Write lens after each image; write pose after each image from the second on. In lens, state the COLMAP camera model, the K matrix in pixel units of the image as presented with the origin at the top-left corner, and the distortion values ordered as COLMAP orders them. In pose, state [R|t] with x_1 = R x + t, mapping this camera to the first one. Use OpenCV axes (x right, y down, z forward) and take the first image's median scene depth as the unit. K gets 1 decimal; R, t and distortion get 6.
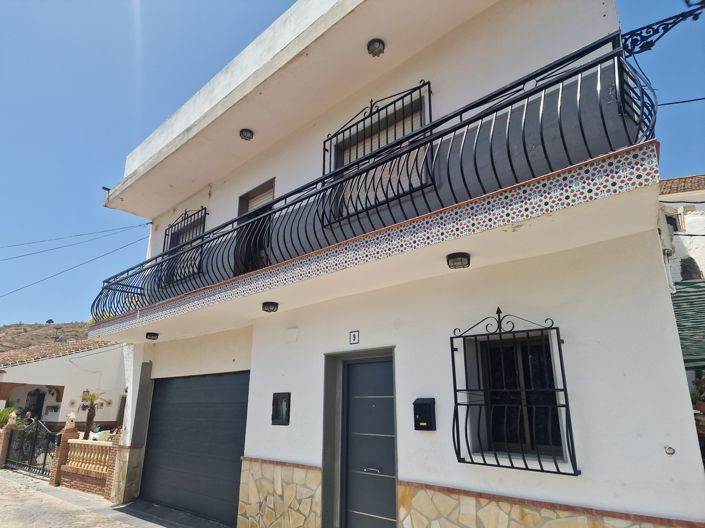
lens RADIAL K [[481.5, 0, 352.5], [0, 481.5, 264.0], [0, 0, 1]] dist [-0.001838, -0.000101]
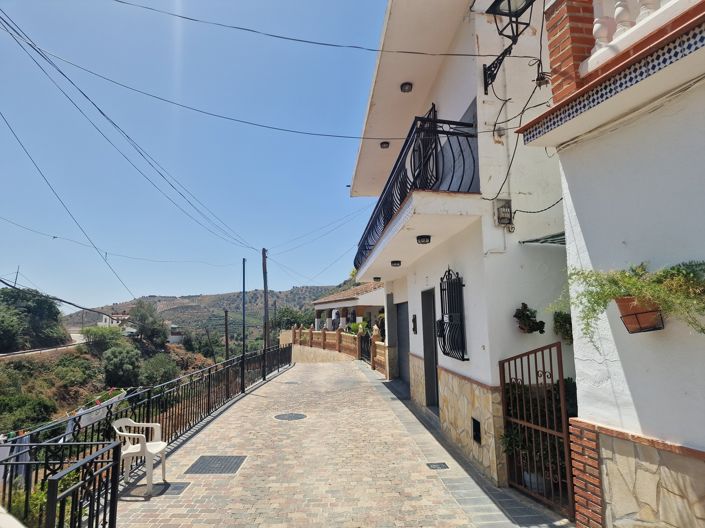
lens RADIAL K [[481.5, 0, 352.5], [0, 481.5, 264.0], [0, 0, 1]] dist [-0.001838, -0.000101]
pose [[0.744324, -0.100749, -0.660175, 0.803597], [0.220857, 0.970066, 0.100967, -0.107094], [0.630241, -0.220956, 0.744295, -0.302415]]
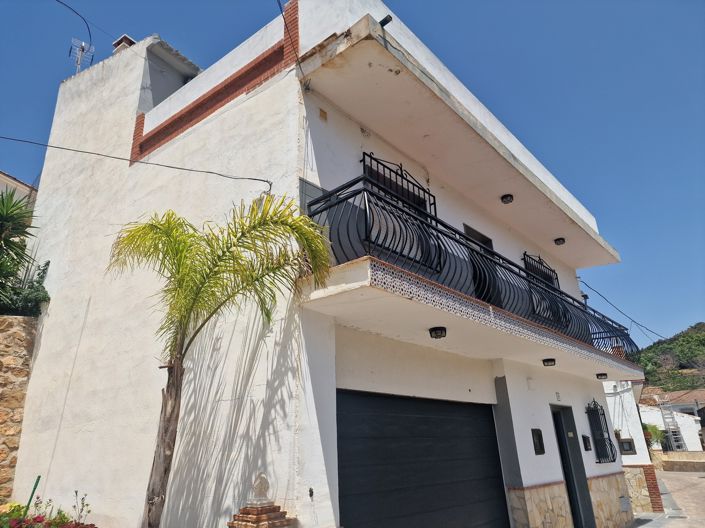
lens RADIAL K [[481.5, 0, 352.5], [0, 481.5, 264.0], [0, 0, 1]] dist [-0.001838, -0.000101]
pose [[-0.036630, 0.352128, 0.935235, -1.510440], [-0.261819, 0.899791, -0.349037, 0.454527], [-0.964422, -0.257647, 0.059234, 1.537085]]
